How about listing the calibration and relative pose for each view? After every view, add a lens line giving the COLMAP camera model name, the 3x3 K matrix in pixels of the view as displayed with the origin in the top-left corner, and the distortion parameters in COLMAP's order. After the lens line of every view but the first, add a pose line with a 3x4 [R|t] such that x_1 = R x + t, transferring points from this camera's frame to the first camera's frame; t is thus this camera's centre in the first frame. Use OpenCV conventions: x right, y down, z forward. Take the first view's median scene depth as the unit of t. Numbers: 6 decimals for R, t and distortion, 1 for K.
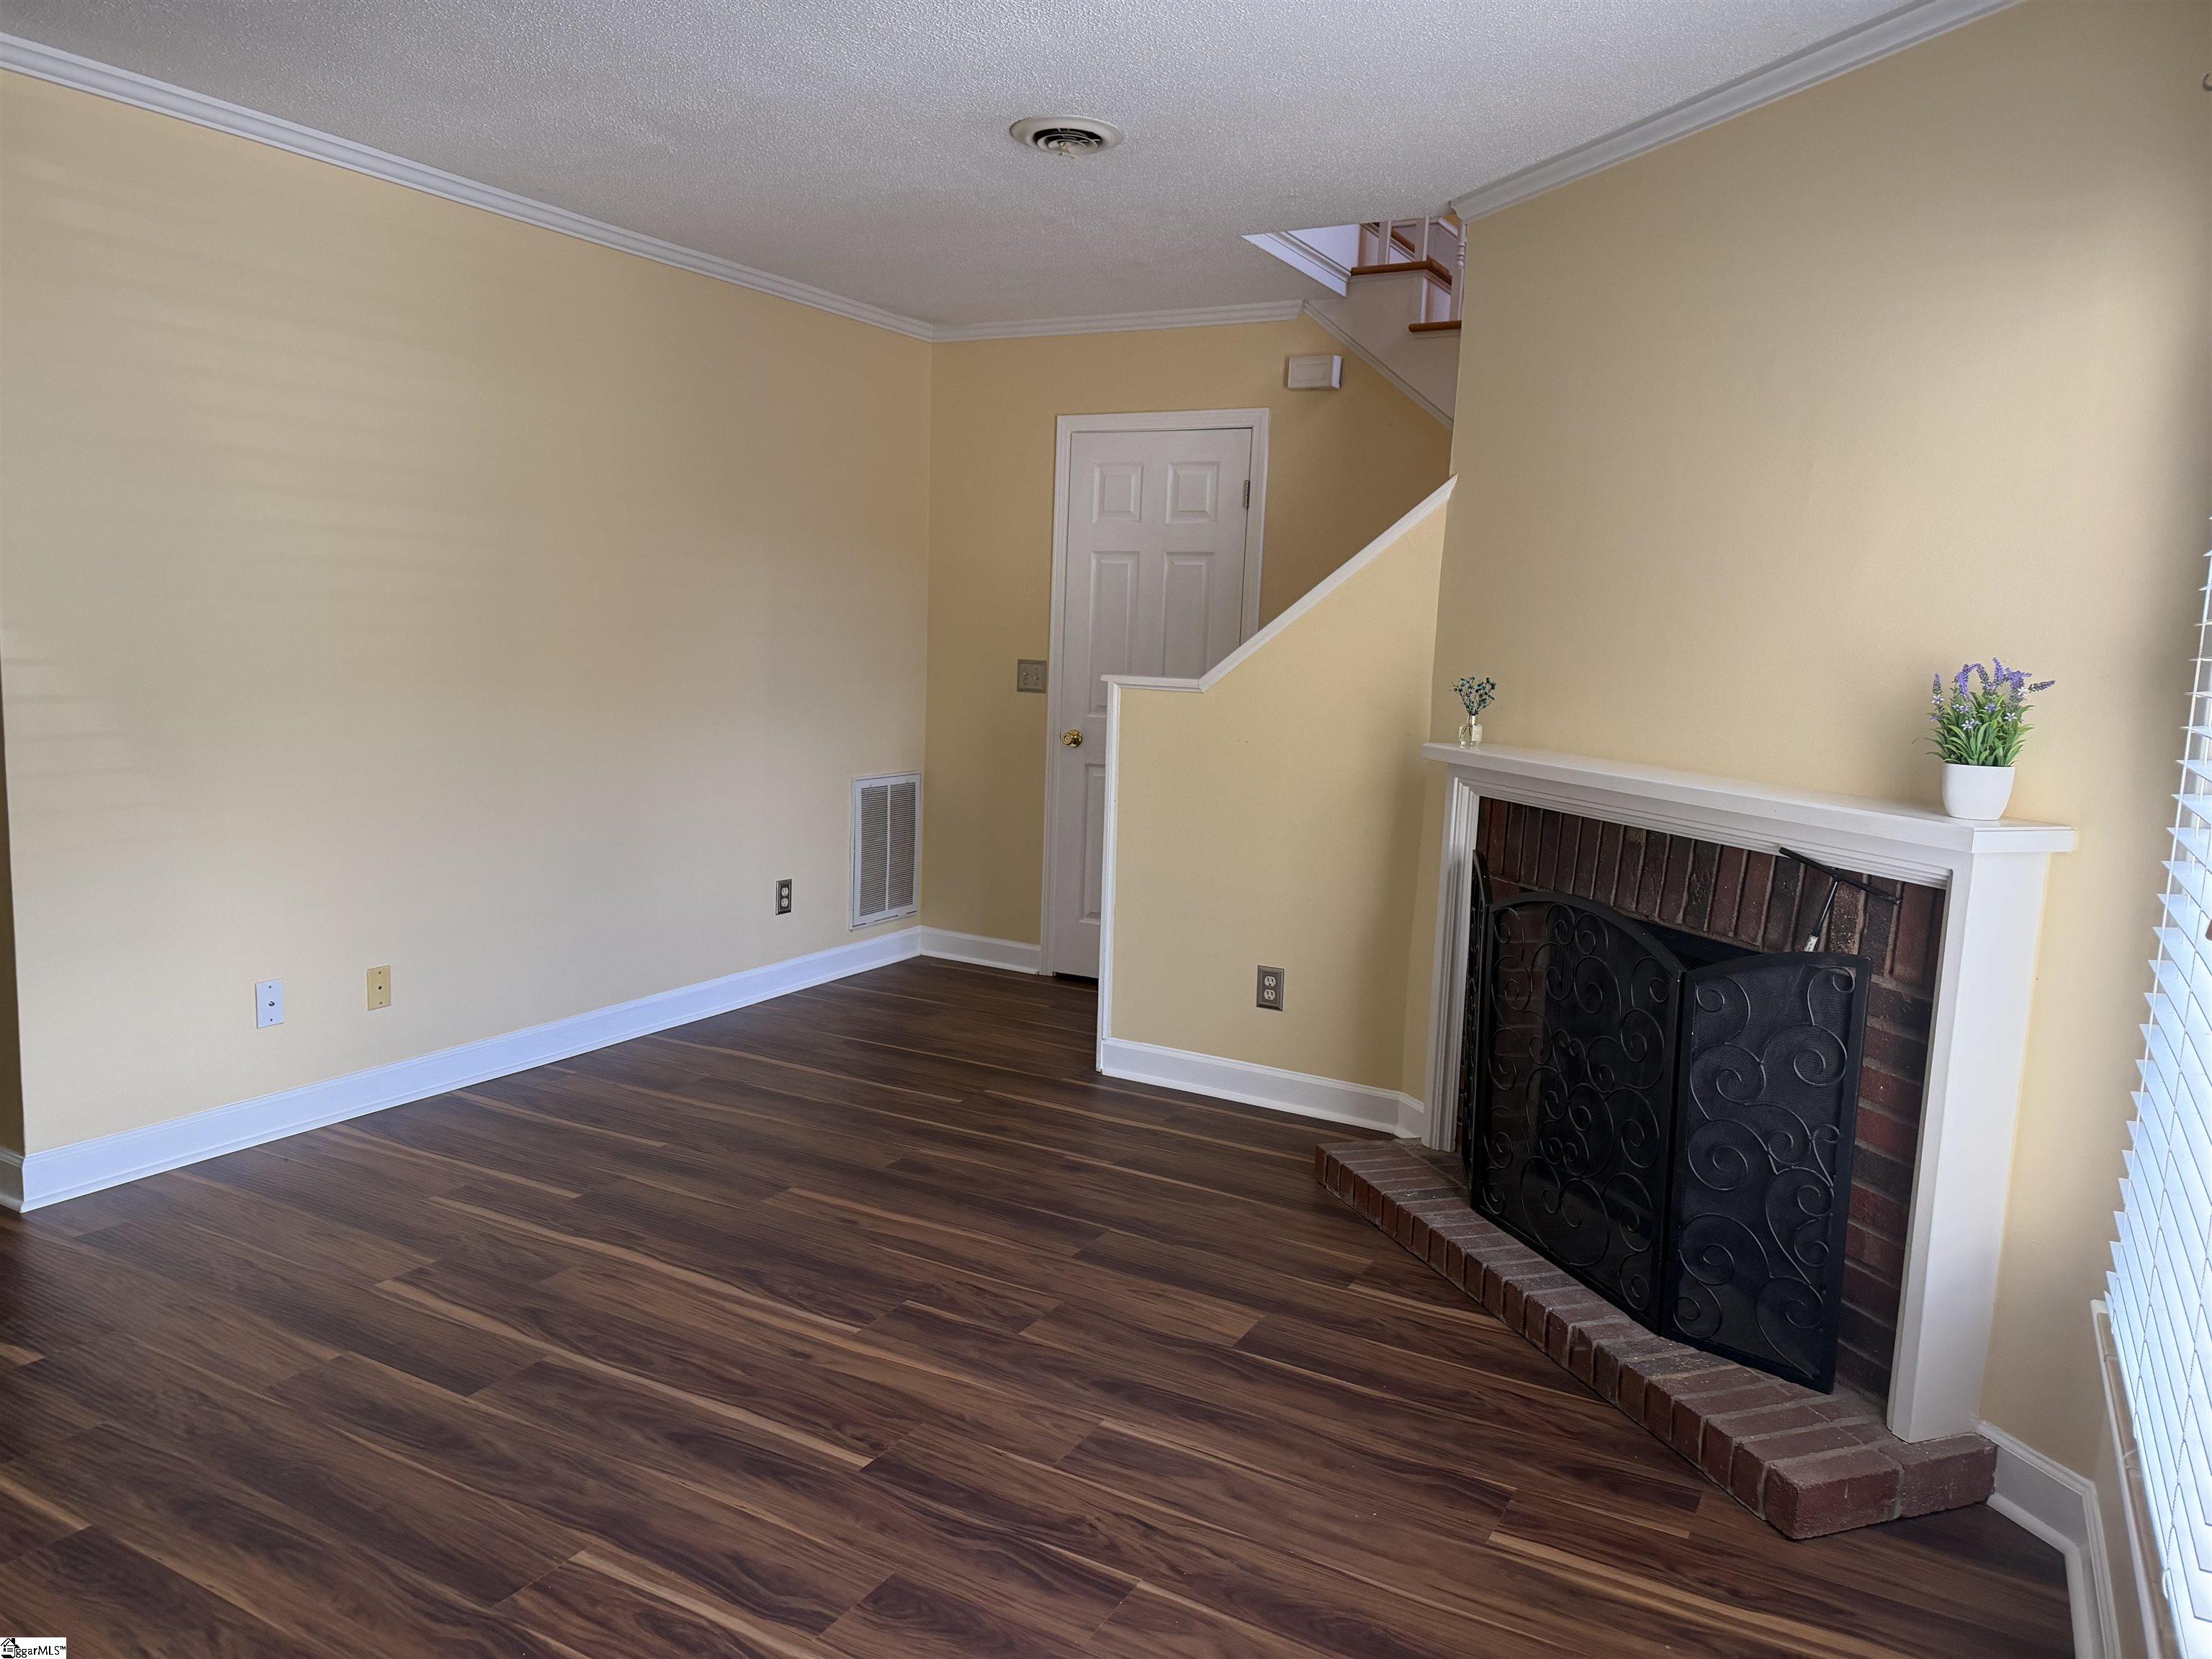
lens RADIAL K [[1544.7, 0, 1106.0], [0, 1544.7, 829.5], [0, 0, 1]] dist [0.191201, -0.399706]
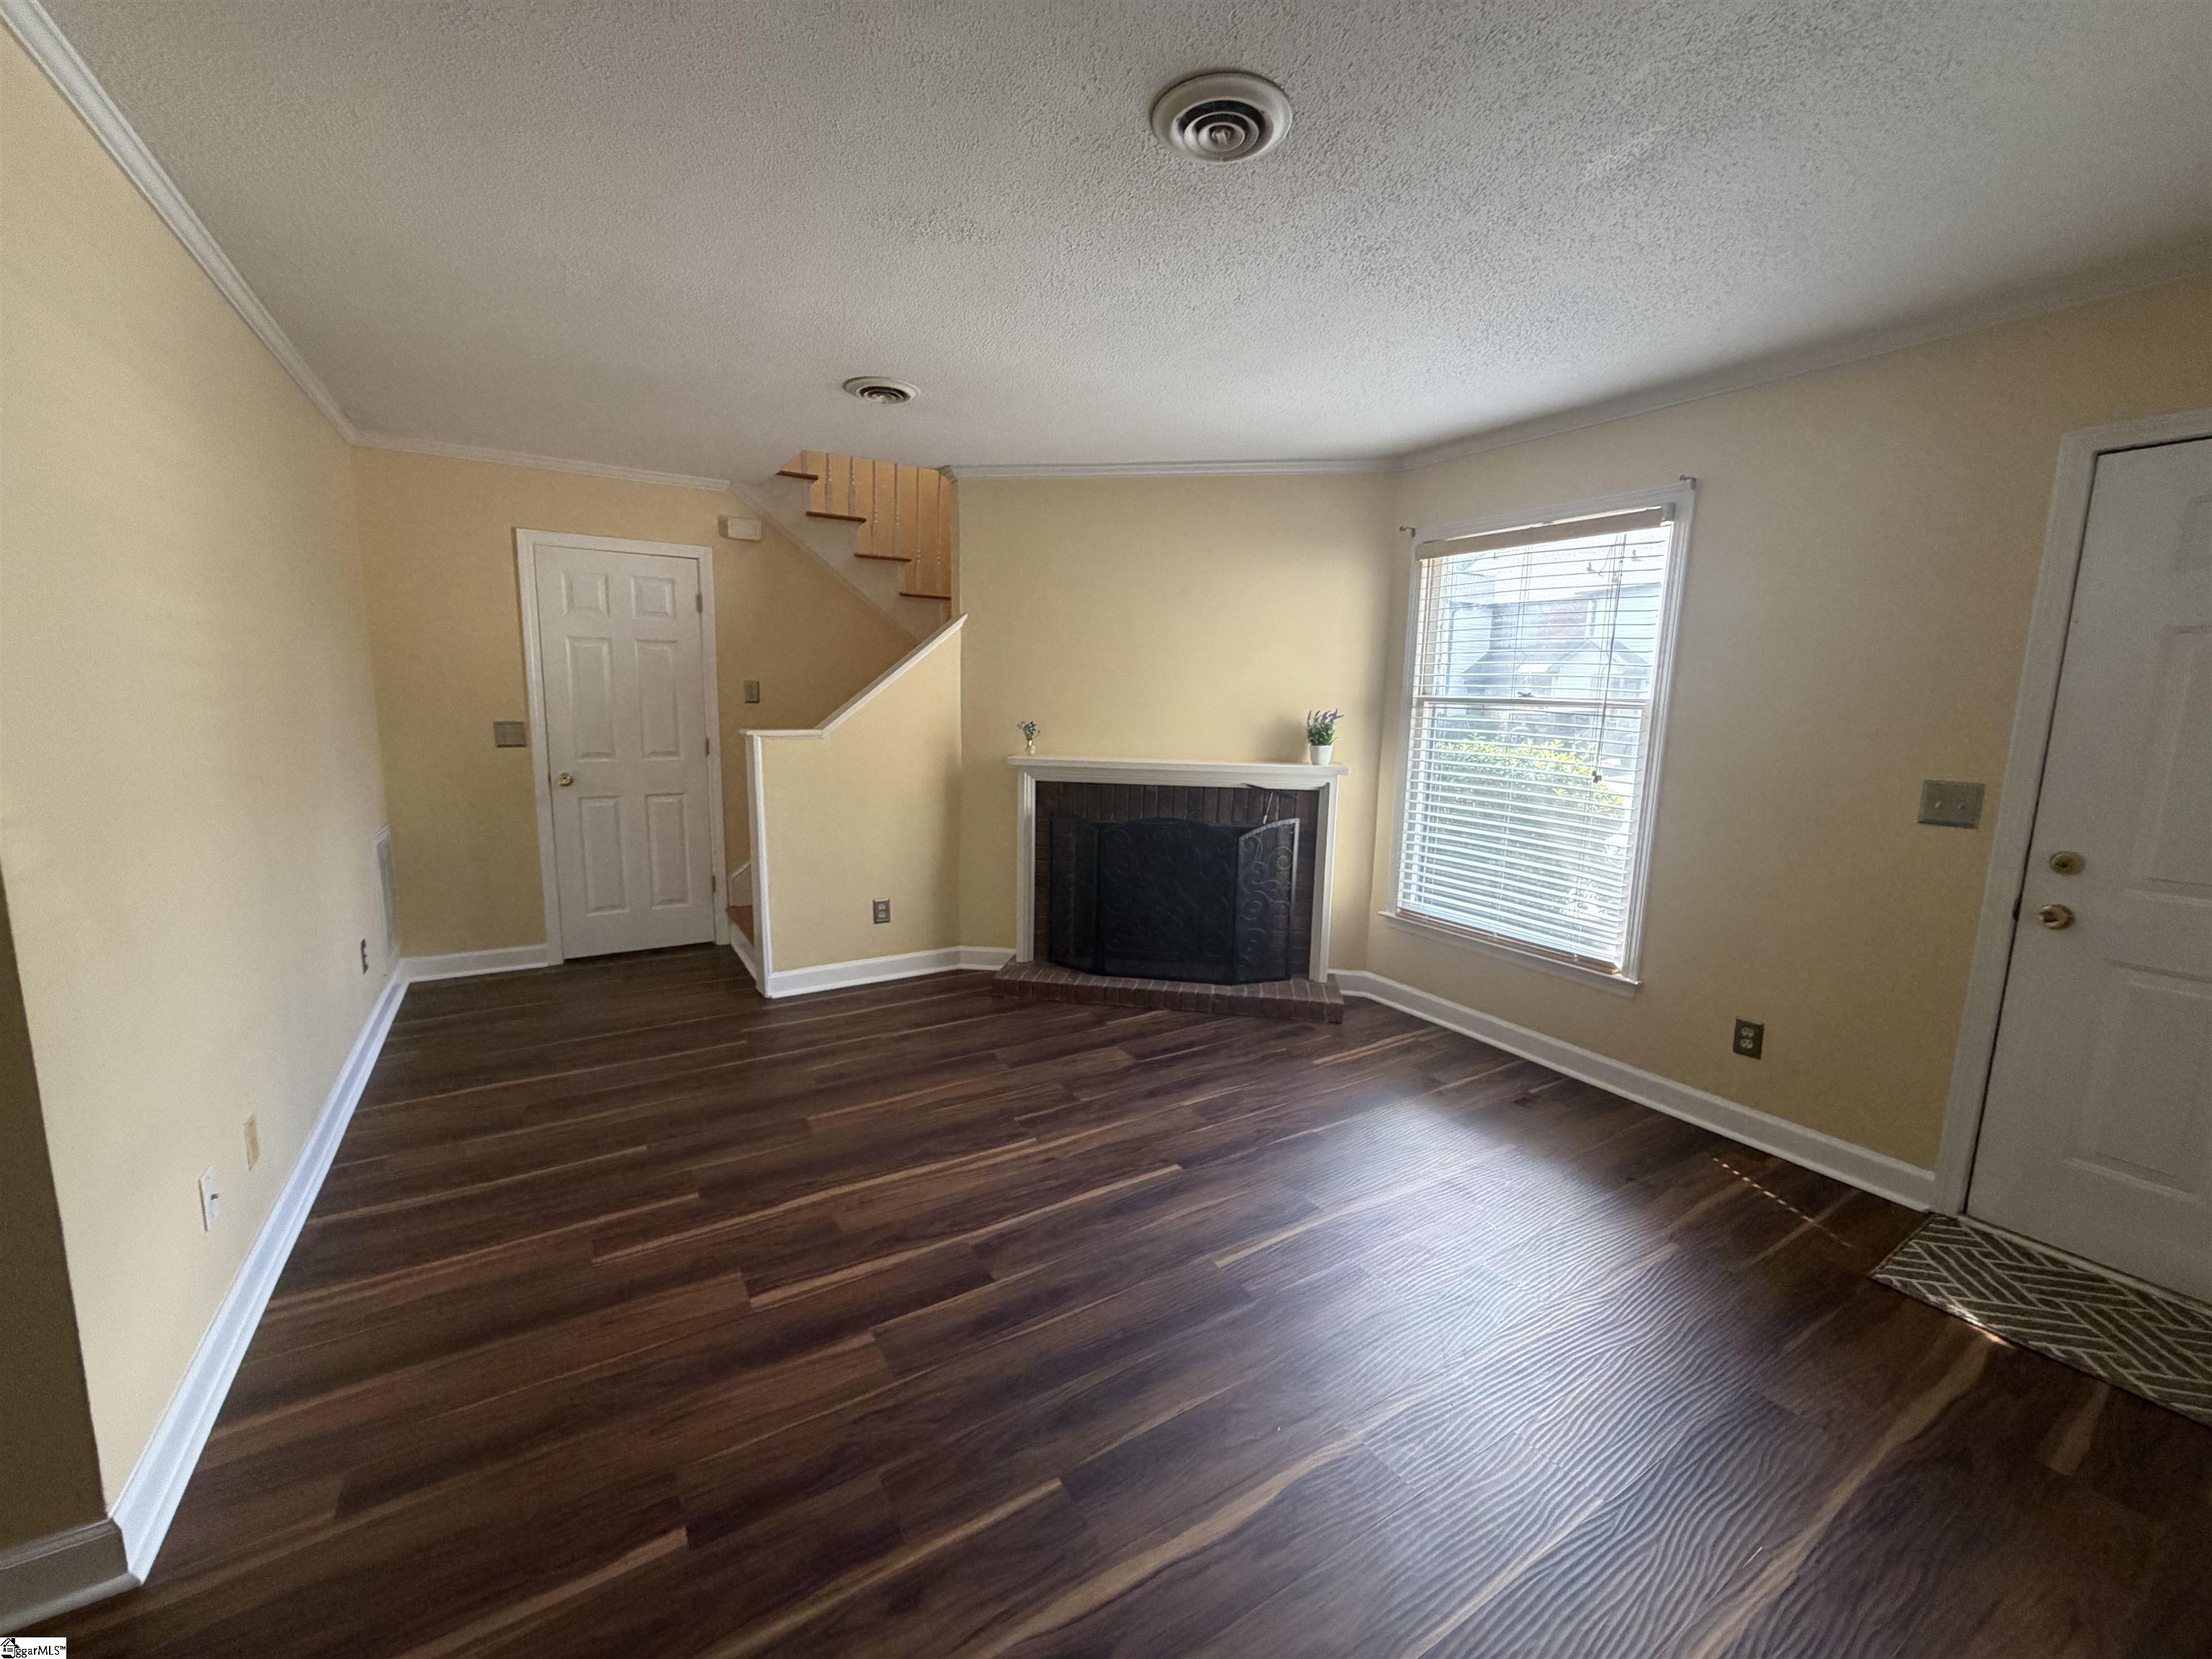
lens RADIAL K [[894.5, 0, 1102.8], [0, 894.5, 820.3], [0, 0, 1]] dist [0.002240, -0.000099]
pose [[0.478653, -0.153499, 0.864482, -0.803202], [0.114789, 0.987089, 0.111712, -0.100577], [-0.870468, 0.045762, 0.490093, 0.414521]]
